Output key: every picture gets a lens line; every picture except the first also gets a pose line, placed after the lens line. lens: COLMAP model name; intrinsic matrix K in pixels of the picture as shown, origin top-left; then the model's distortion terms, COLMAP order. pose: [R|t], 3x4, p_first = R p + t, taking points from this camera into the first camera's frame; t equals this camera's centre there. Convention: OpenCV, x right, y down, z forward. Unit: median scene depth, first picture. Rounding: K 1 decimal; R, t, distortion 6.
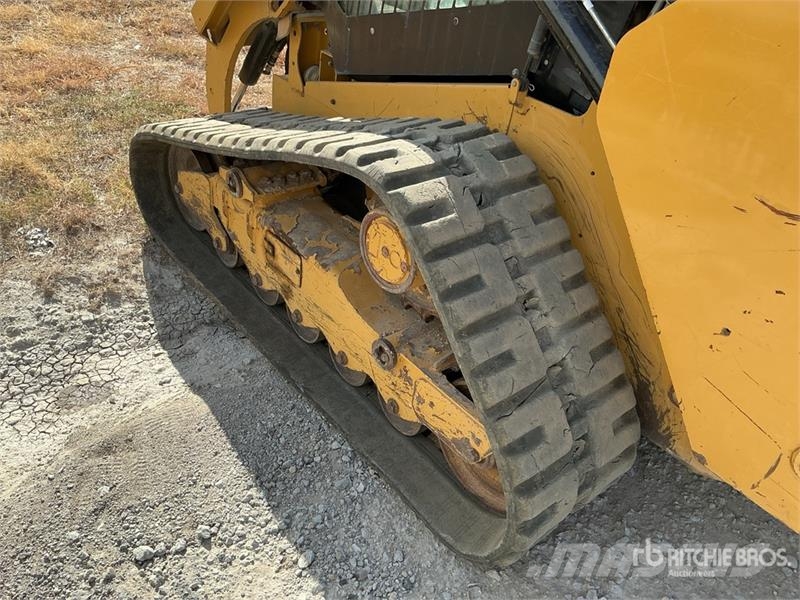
lens RADIAL K [[668.5, 0, 401.7], [0, 668.5, 300.0], [0, 0, 1]] dist [0.121887, -0.246061]
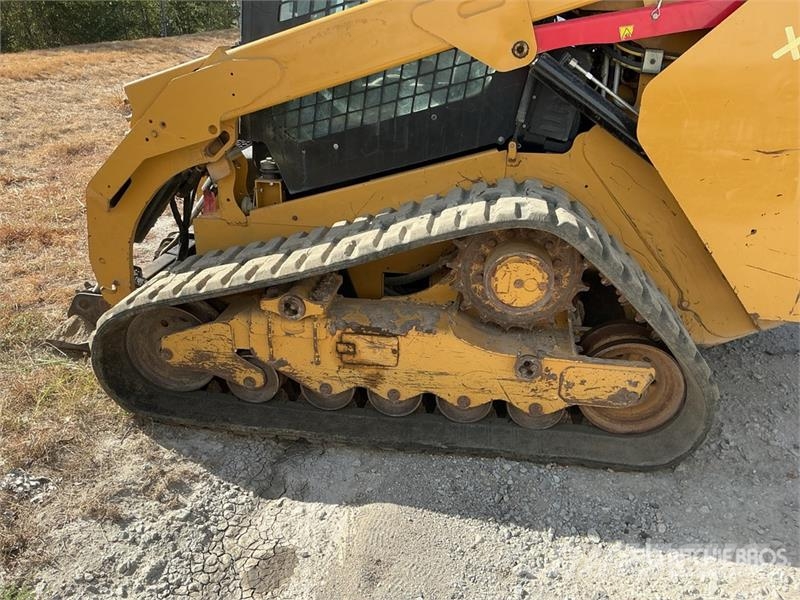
lens RADIAL K [[658.1, 0, 402.5], [0, 658.1, 296.1], [0, 0, 1]] dist [0.060504, -0.113237]
pose [[0.744224, -0.353607, 0.566651, -0.690778], [0.437721, 0.899003, -0.013887, -0.099218], [-0.504511, 0.258370, 0.823841, 0.073516]]
